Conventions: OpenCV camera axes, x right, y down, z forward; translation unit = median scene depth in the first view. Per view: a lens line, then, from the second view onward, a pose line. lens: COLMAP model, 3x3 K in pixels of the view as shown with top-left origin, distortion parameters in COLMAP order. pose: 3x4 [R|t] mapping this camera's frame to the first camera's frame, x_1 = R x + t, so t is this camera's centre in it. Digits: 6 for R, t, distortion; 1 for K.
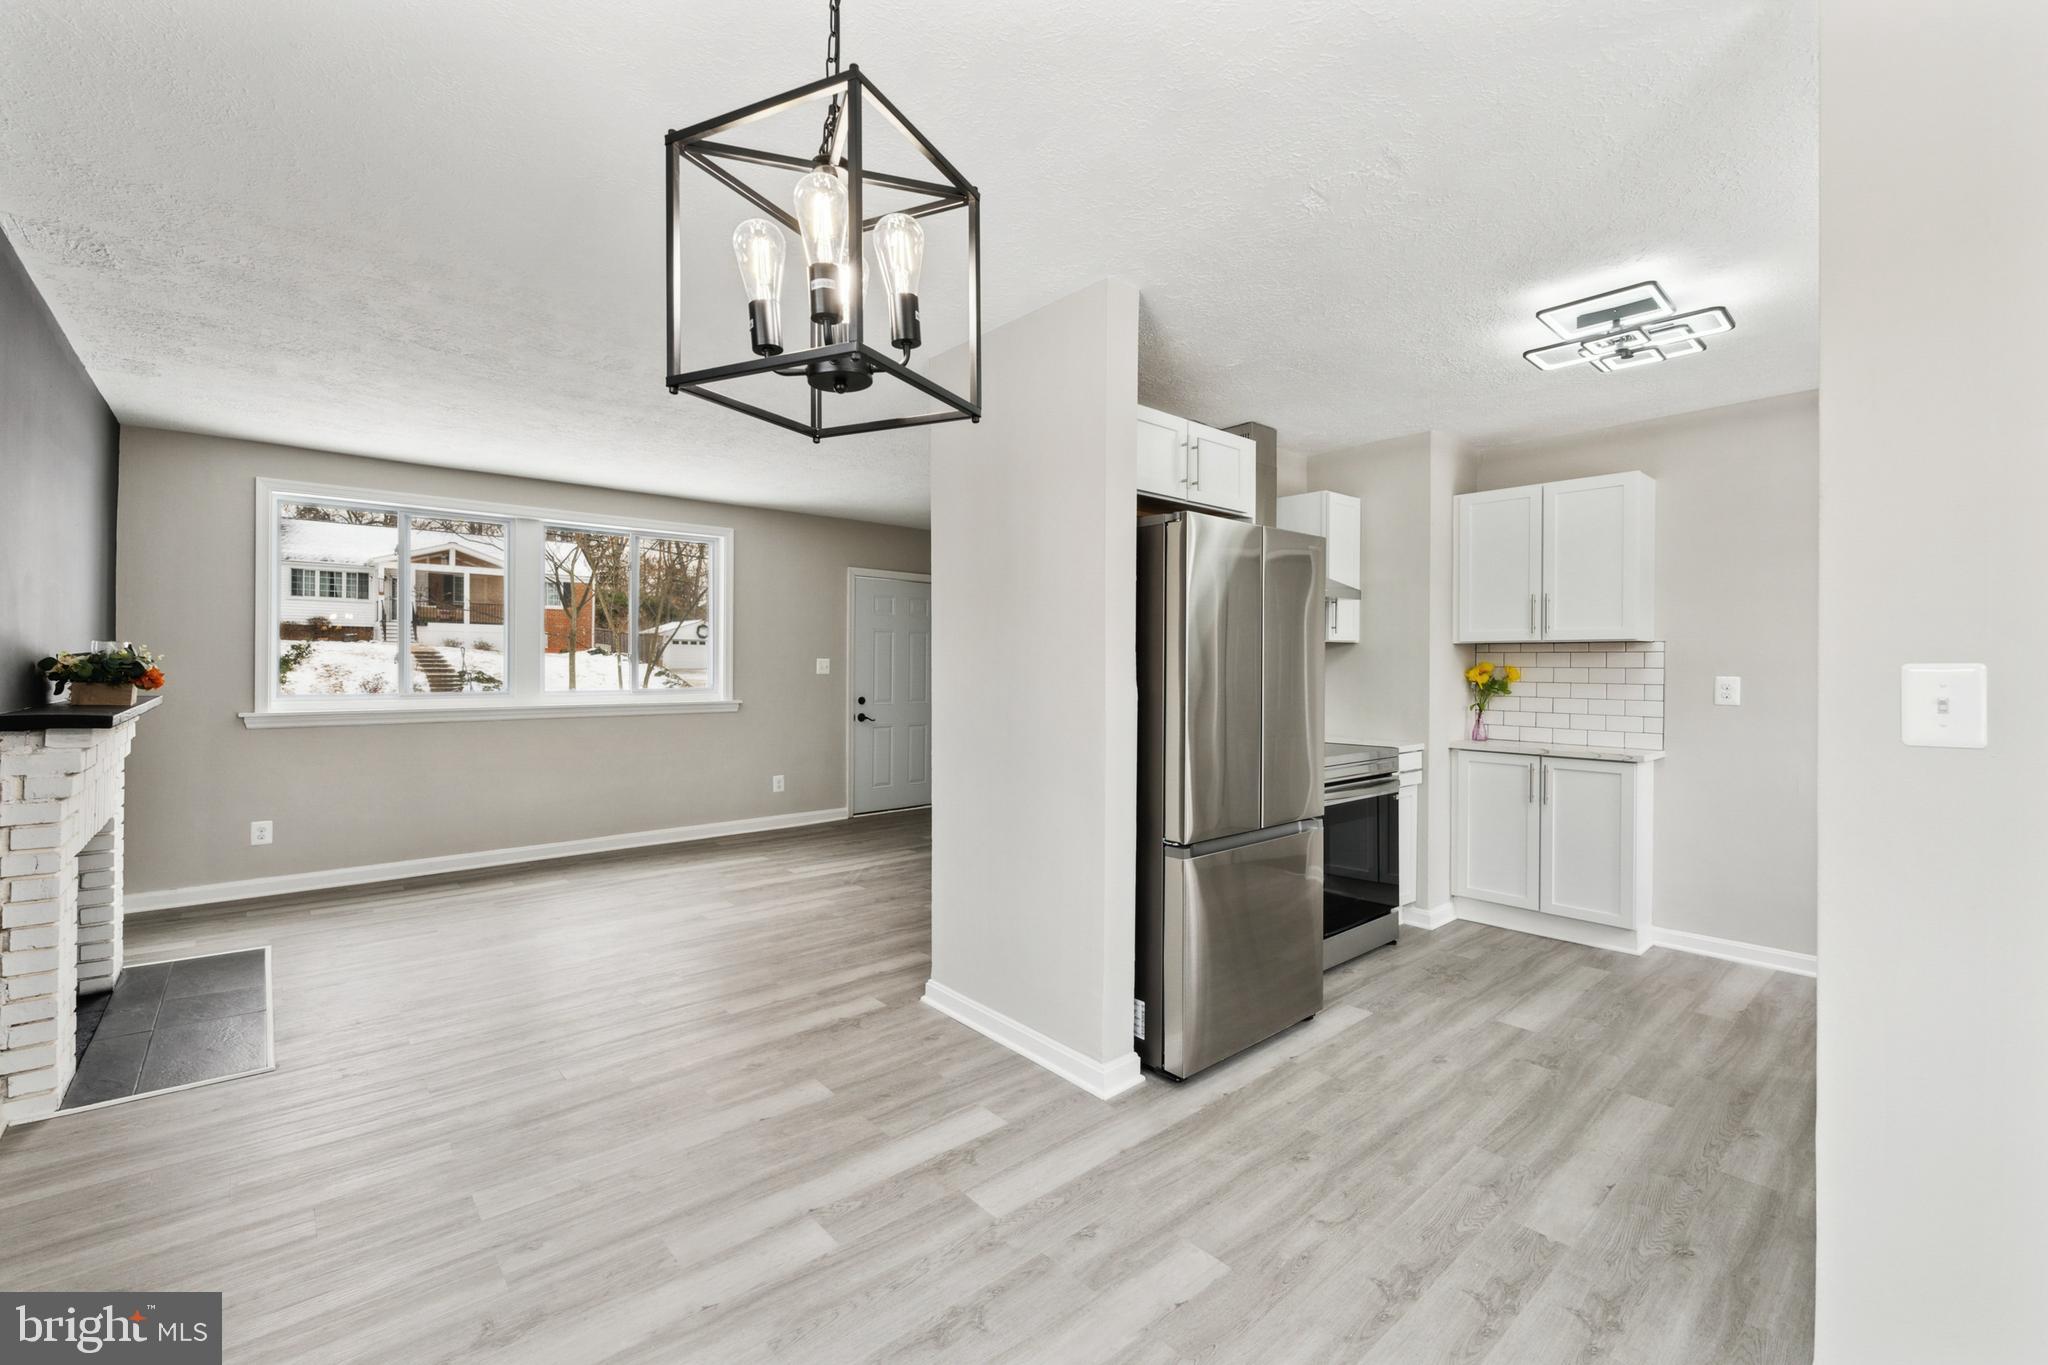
lens RADIAL K [[869.6, 0, 1025.0], [0, 869.6, 676.7], [0, 0, 1]] dist [0.003022, 0.000590]
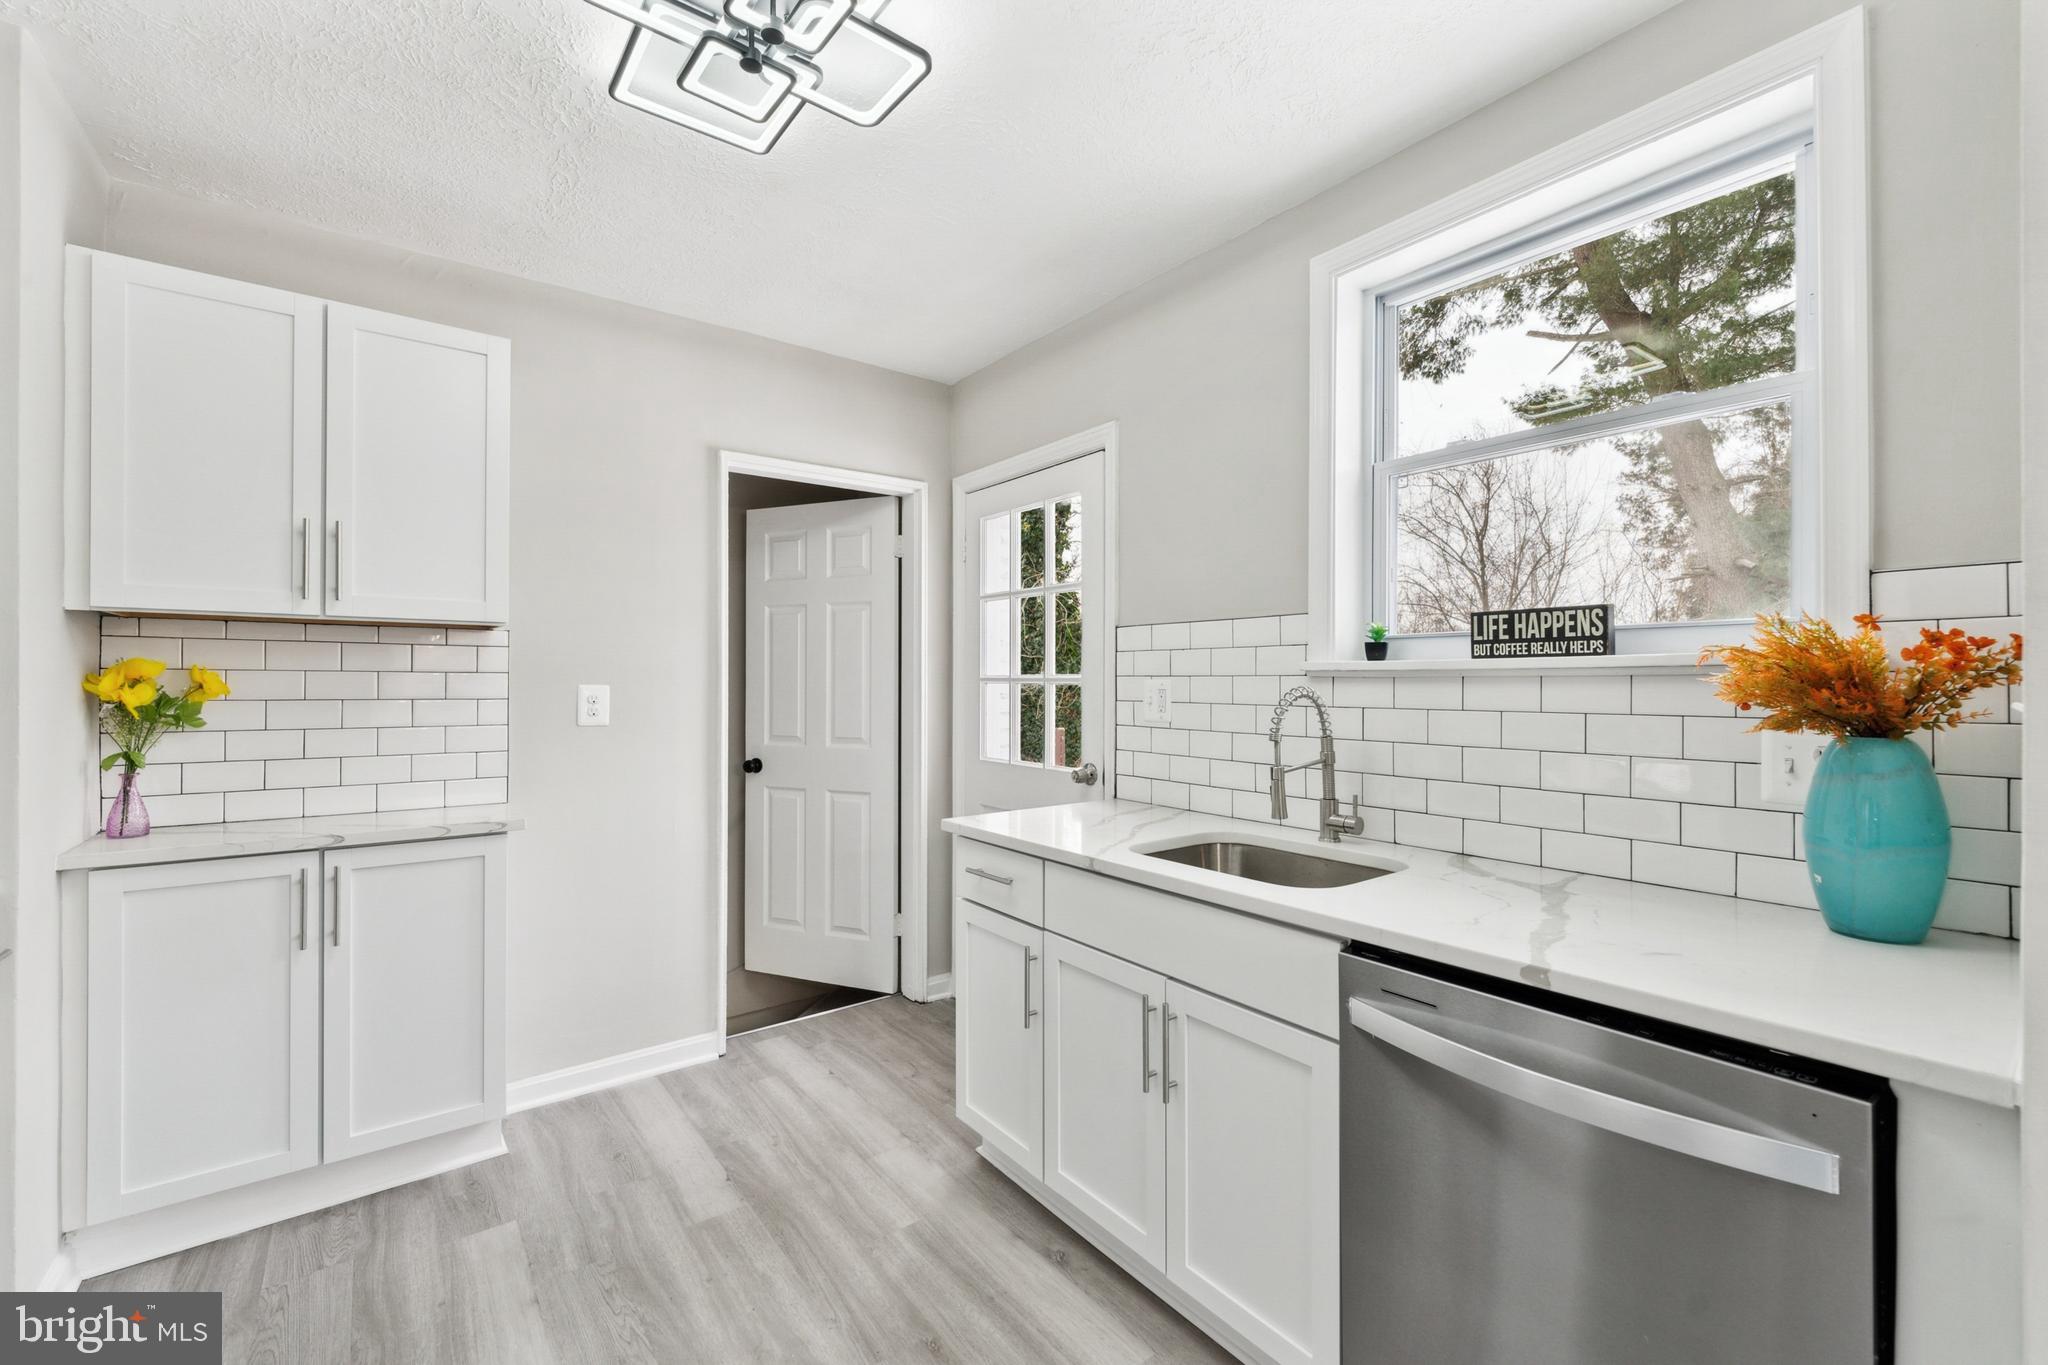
lens RADIAL K [[851.4, 0, 1025.7], [0, 851.4, 678.8], [0, 0, 1]] dist [0.002065, 0.000378]
pose [[0.073745, -0.002840, 0.997273, 0.140133], [0.006851, 0.999974, 0.002341, -0.004109], [-0.997254, 0.006660, 0.073762, 0.566451]]
